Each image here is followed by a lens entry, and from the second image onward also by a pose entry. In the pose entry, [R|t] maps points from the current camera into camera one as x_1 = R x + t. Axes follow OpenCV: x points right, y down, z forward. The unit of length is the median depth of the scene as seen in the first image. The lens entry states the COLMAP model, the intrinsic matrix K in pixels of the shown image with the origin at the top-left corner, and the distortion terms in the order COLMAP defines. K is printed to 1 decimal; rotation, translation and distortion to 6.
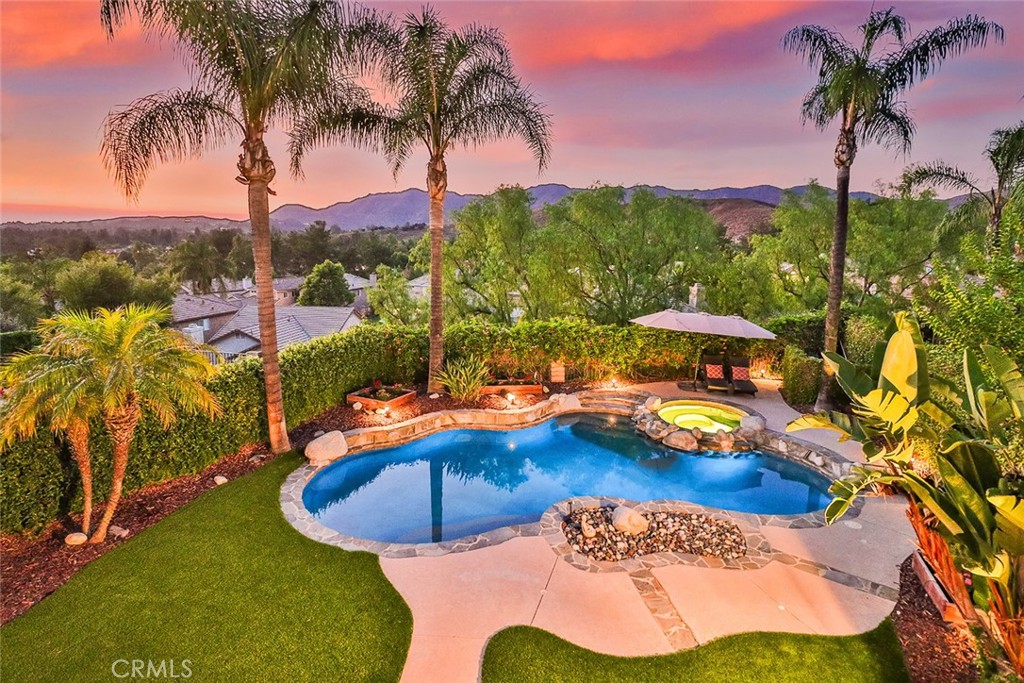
lens RADIAL K [[556.3, 0, 505.2], [0, 556.3, 332.1], [0, 0, 1]] dist [-0.001928, 0.002680]
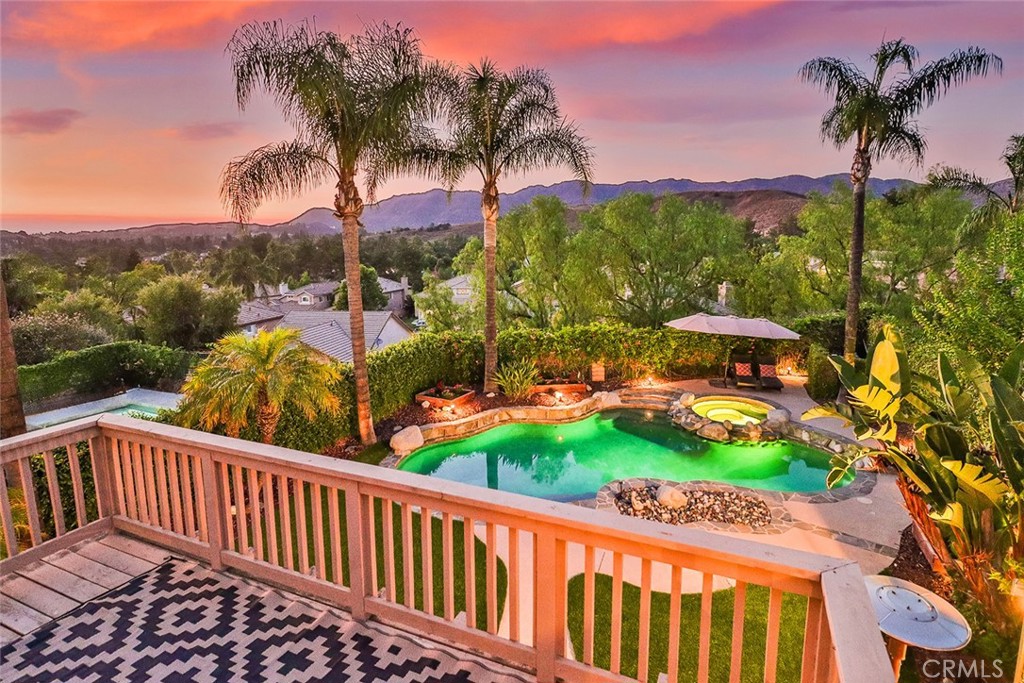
lens RADIAL K [[556.3, 0, 504.0], [0, 556.3, 333.8], [0, 0, 1]] dist [-0.001928, 0.002680]
pose [[0.998690, -0.016968, -0.048283, -0.048371], [0.017249, 0.999837, 0.005410, -0.016189], [0.048183, -0.006236, 0.998819, -0.139780]]
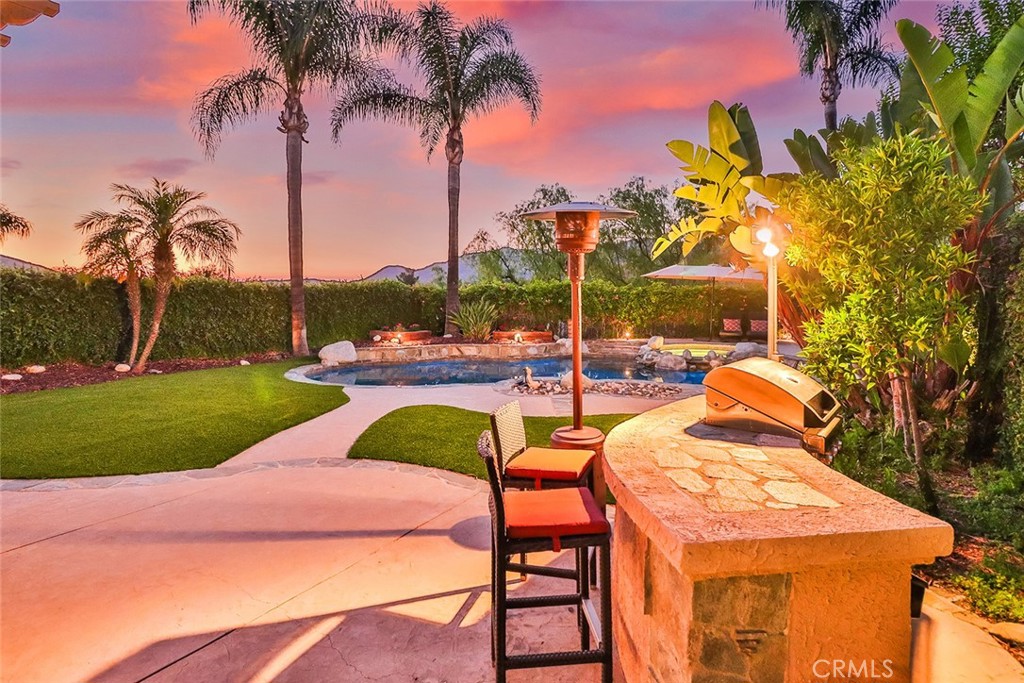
lens RADIAL K [[556.3, 0, 491.4], [0, 556.3, 298.0], [0, 0, 1]] dist [-0.001928, 0.002680]
pose [[0.982120, -0.016509, -0.187530, 0.179160], [-0.013792, 0.987161, -0.159134, 0.236106], [0.187749, 0.158875, 0.969283, -0.063882]]
